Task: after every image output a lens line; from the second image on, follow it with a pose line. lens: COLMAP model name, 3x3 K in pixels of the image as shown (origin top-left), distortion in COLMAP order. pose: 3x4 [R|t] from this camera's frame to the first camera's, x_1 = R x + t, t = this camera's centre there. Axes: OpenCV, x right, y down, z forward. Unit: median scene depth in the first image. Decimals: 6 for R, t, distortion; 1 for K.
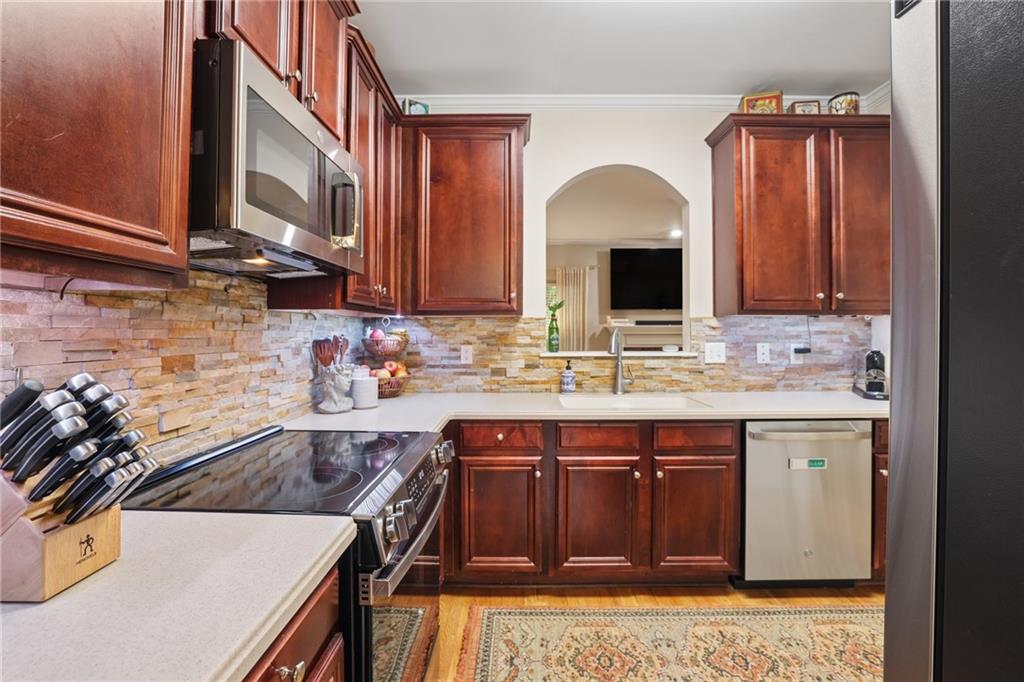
lens RADIAL K [[442.6, 0, 516.9], [0, 442.6, 326.4], [0, 0, 1]] dist [-0.041143, 0.013106]
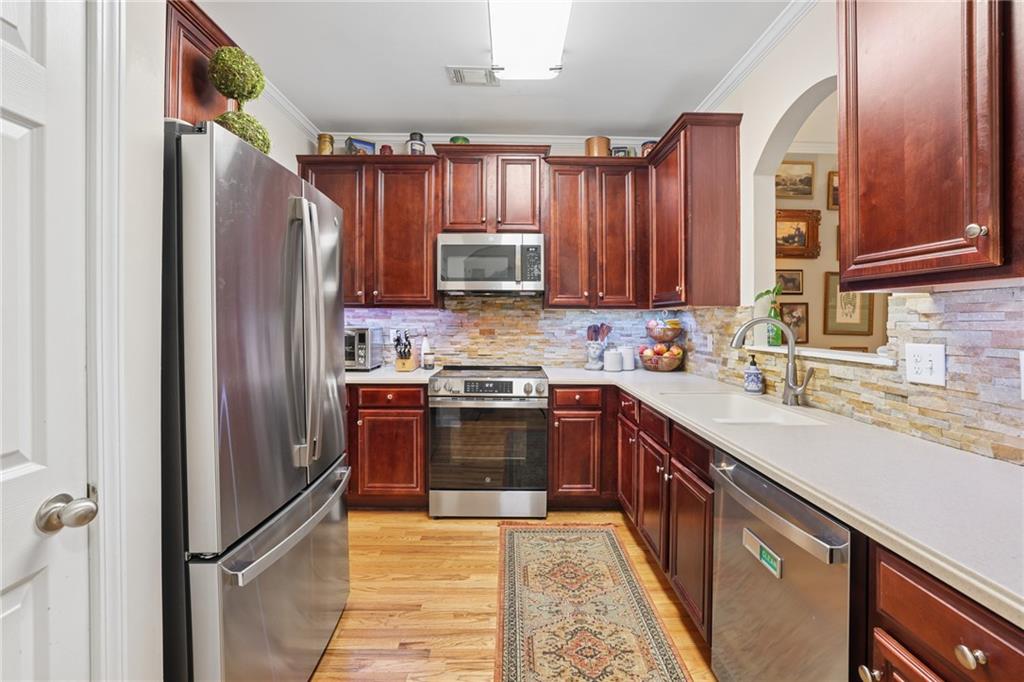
lens RADIAL K [[442.6, 0, 527.1], [0, 442.6, 324.9], [0, 0, 1]] dist [-0.041143, 0.013106]
pose [[0.050176, 0.009428, -0.998696, 1.050302], [0.006679, 0.999930, 0.009776, 0.007355], [0.998718, -0.007161, 0.050109, 0.570667]]
